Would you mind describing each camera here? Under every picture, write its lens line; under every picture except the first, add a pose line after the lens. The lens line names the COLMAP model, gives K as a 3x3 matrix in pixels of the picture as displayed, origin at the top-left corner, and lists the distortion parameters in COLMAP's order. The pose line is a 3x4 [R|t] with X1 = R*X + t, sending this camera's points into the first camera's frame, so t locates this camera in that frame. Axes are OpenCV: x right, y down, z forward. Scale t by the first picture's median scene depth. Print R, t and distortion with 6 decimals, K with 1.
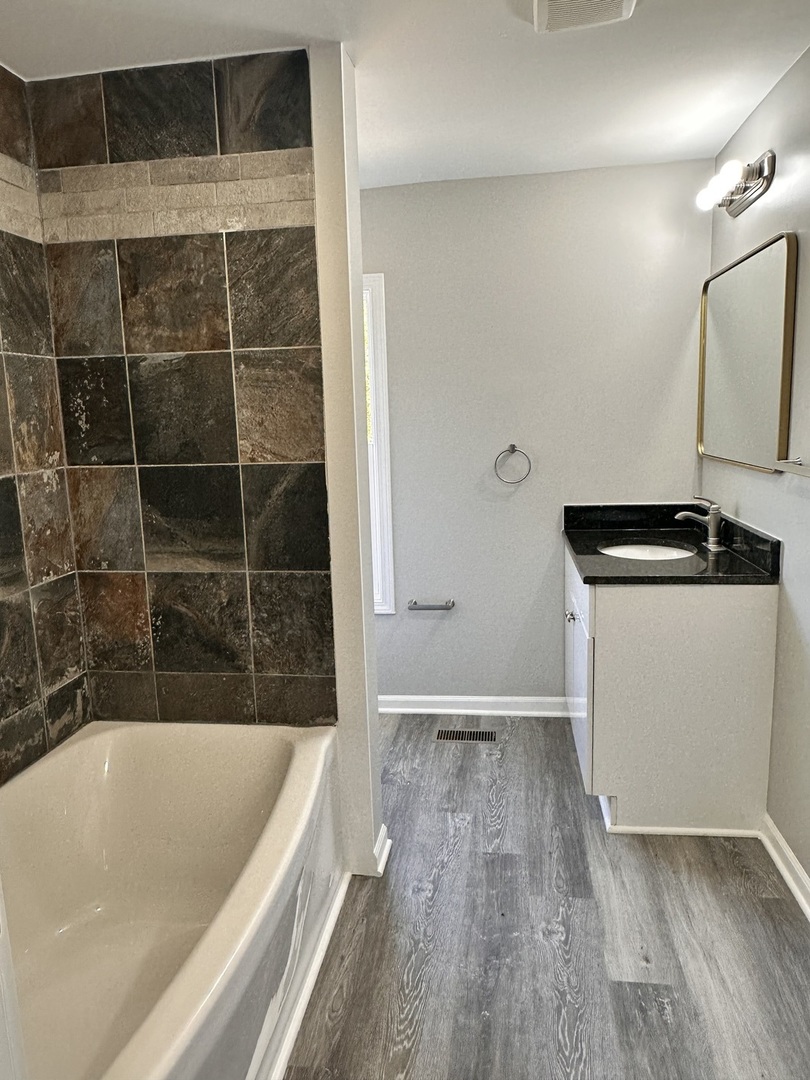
lens RADIAL K [[739.2, 0, 404.0], [0, 739.2, 538.6], [0, 0, 1]] dist [0.025131, -0.038089]
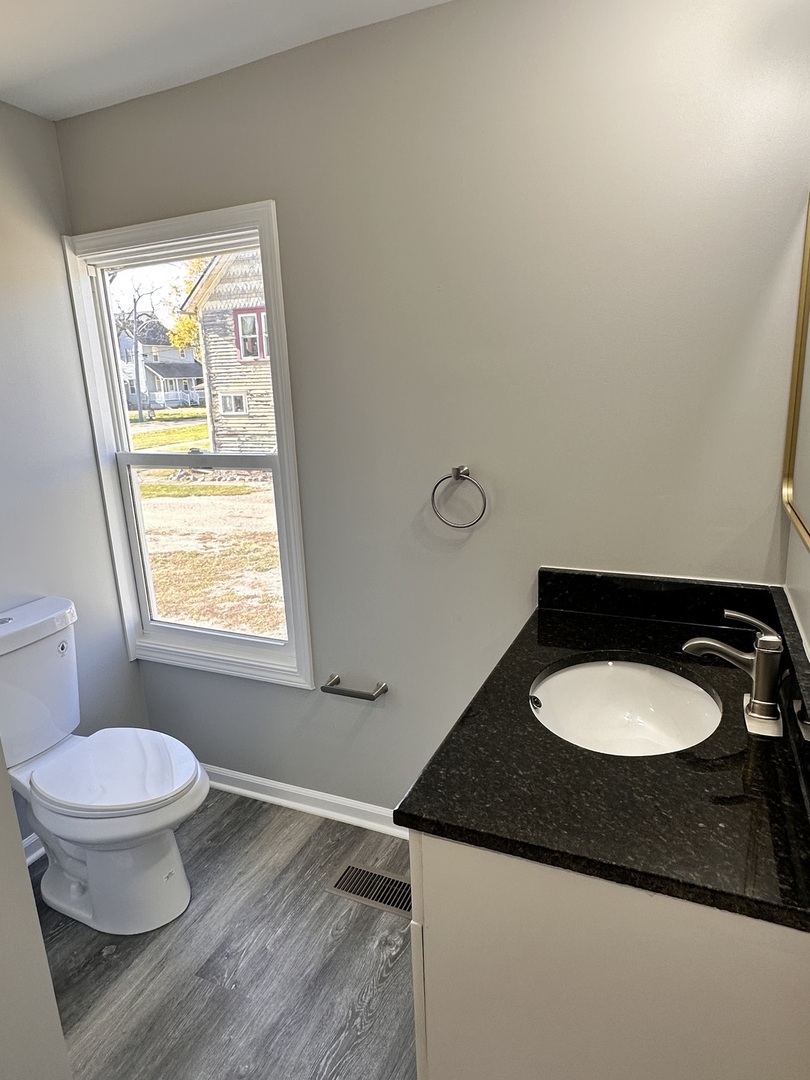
lens RADIAL K [[651.4, 0, 405.9], [0, 651.4, 536.8], [0, 0, 1]] dist [-0.001566, 0.000140]
pose [[0.959980, 0.063883, -0.272684, 0.255514], [-0.043623, 0.995861, 0.079732, -0.109763], [0.276649, -0.064646, 0.958794, 0.448814]]
